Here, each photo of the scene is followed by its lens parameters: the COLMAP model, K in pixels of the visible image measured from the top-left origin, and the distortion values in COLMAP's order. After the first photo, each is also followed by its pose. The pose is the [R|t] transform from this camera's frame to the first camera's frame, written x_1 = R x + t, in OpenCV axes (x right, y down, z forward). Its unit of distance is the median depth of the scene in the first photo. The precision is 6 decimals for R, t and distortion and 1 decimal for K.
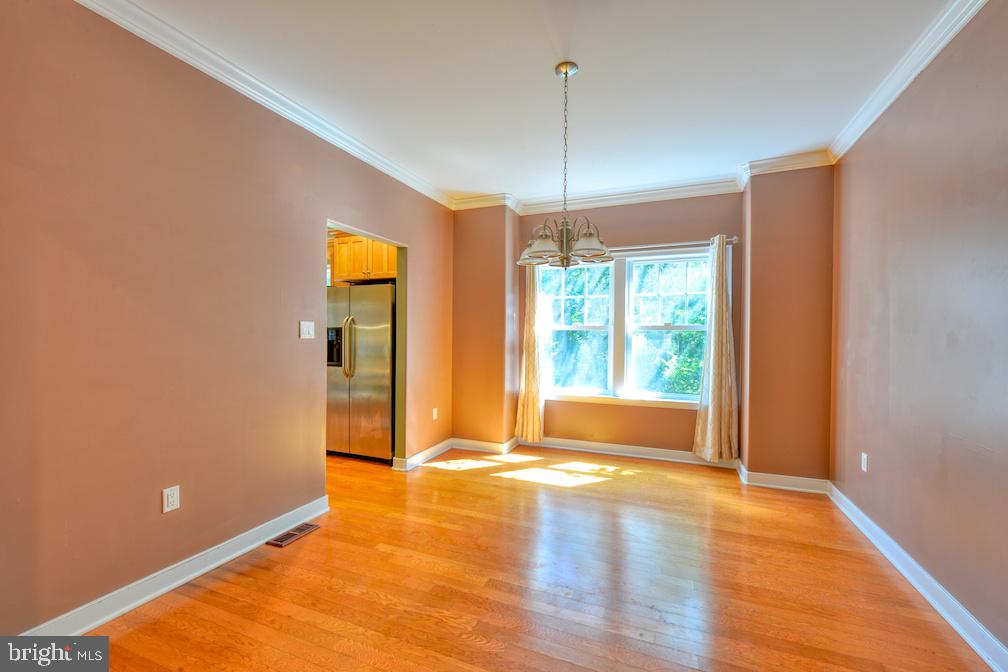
lens RADIAL K [[413.0, 0, 504.0], [0, 413.0, 336.0], [0, 0, 1]] dist [-0.003555, -0.001131]
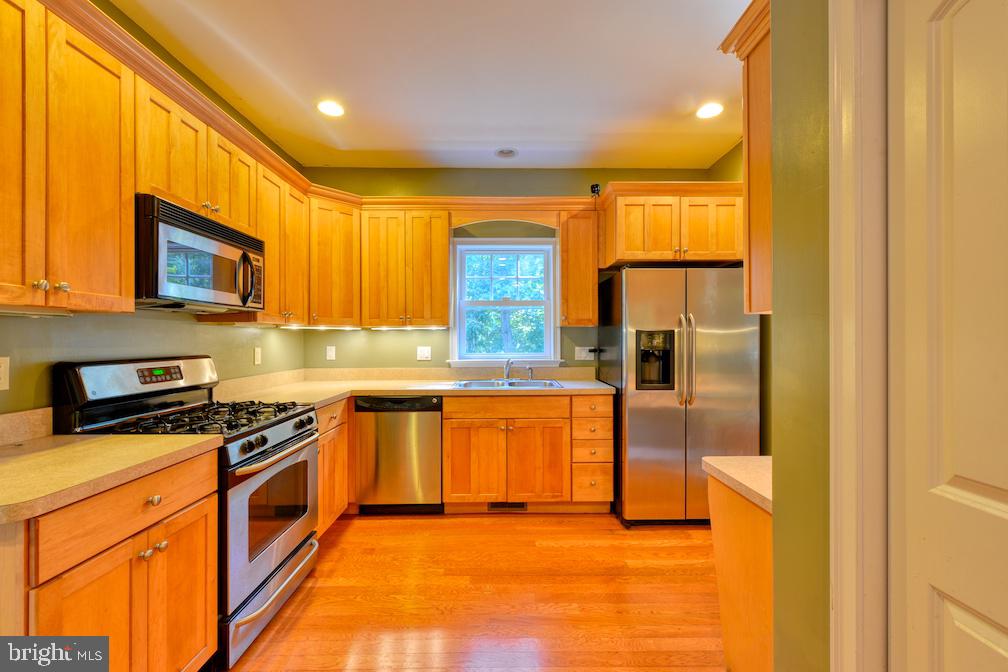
lens RADIAL K [[413.0, 0, 504.0], [0, 413.0, 336.0], [0, 0, 1]] dist [-0.003555, -0.001131]
pose [[0.920096, -0.008544, 0.391600, -0.936275], [0.014924, 0.999801, -0.013251, -0.006777], [-0.391409, 0.018037, 0.920040, 0.515854]]
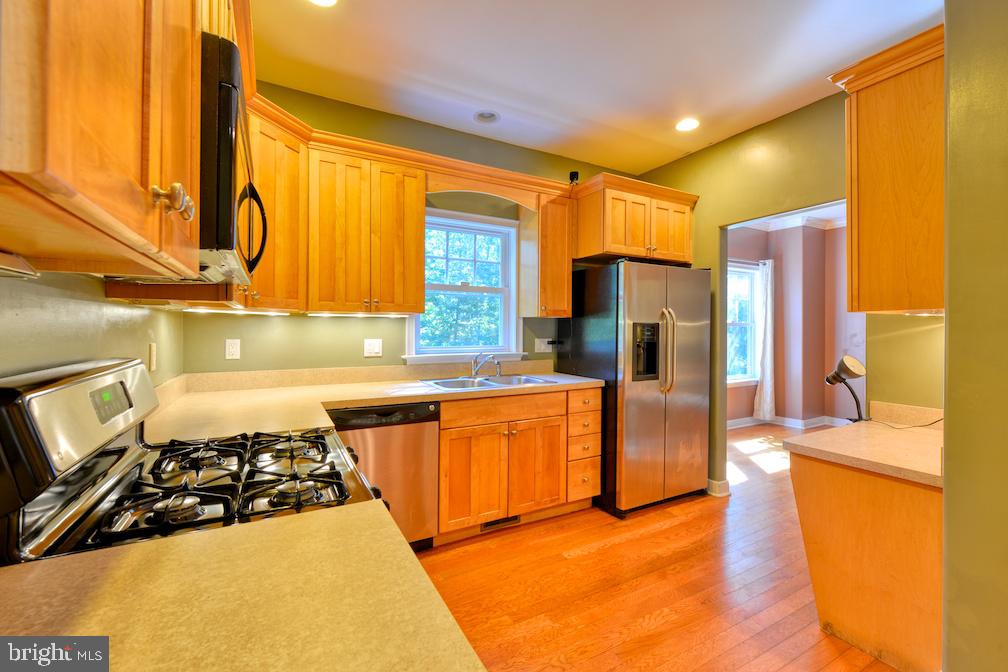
lens RADIAL K [[427.5, 0, 505.3], [0, 427.5, 326.1], [0, 0, 1]] dist [-0.001283, -0.000162]
pose [[0.622574, -0.001624, 0.782559, -1.168340], [0.007928, 0.999960, -0.004232, -0.015326], [-0.782520, 0.008839, 0.622562, 0.780831]]
